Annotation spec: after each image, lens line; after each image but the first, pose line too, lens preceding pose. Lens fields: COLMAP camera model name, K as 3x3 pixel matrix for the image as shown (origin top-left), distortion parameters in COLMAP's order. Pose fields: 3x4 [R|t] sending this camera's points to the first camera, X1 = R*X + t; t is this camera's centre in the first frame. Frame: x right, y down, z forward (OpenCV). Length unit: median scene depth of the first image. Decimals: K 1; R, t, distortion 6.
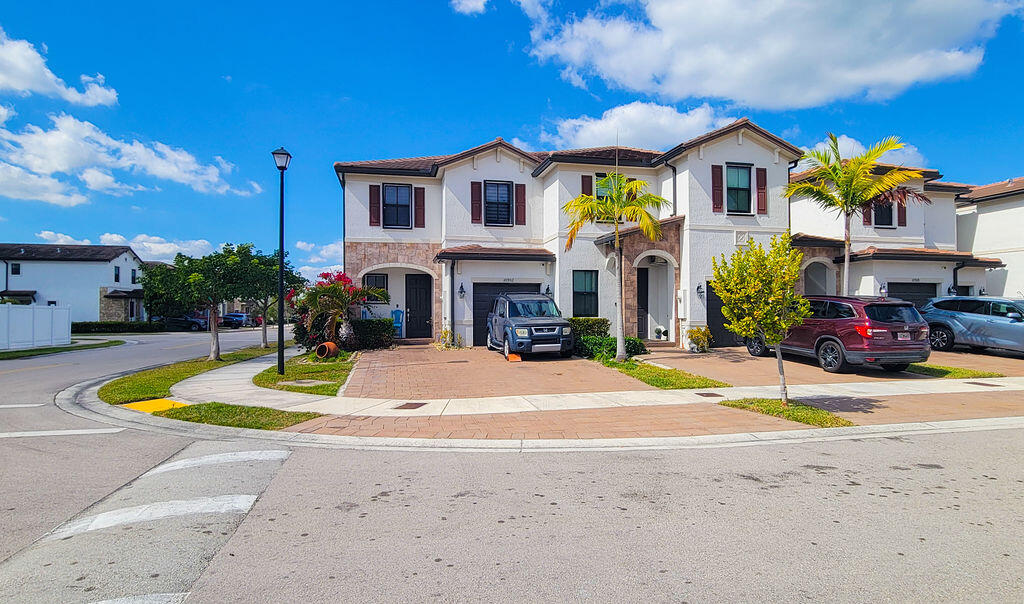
lens RADIAL K [[584.5, 0, 512.0], [0, 584.5, 302.0], [0, 0, 1]] dist [-0.021231, 0.000690]
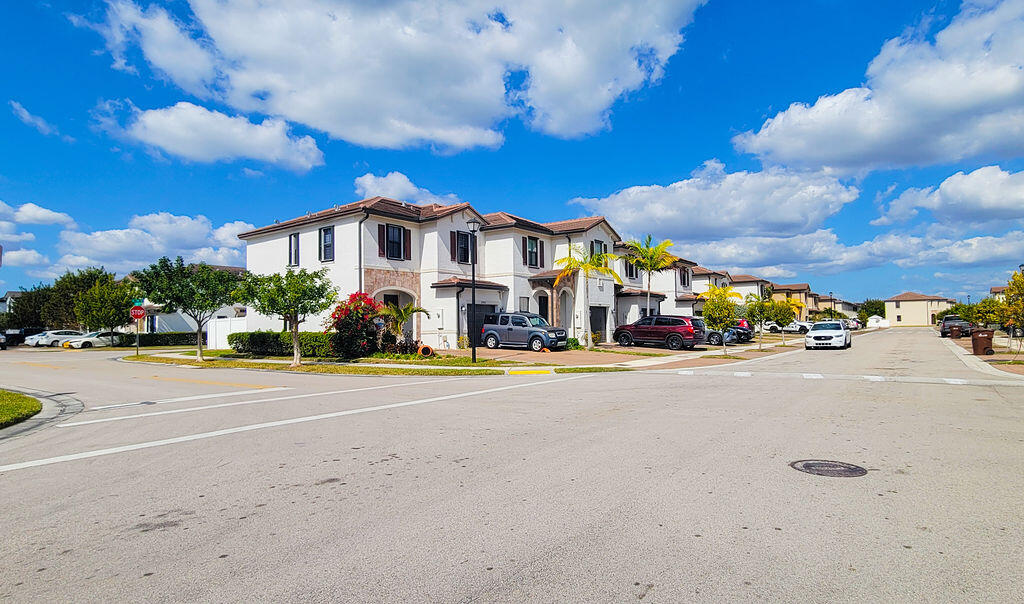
lens RADIAL K [[552.1, 0, 527.4], [0, 552.1, 307.5], [0, 0, 1]] dist [-0.003151, 0.003640]
pose [[0.750945, 0.018511, 0.660105, -0.817805], [-0.002768, 0.999686, -0.024885, 0.009508], [-0.660359, 0.016861, 0.750761, -0.112054]]
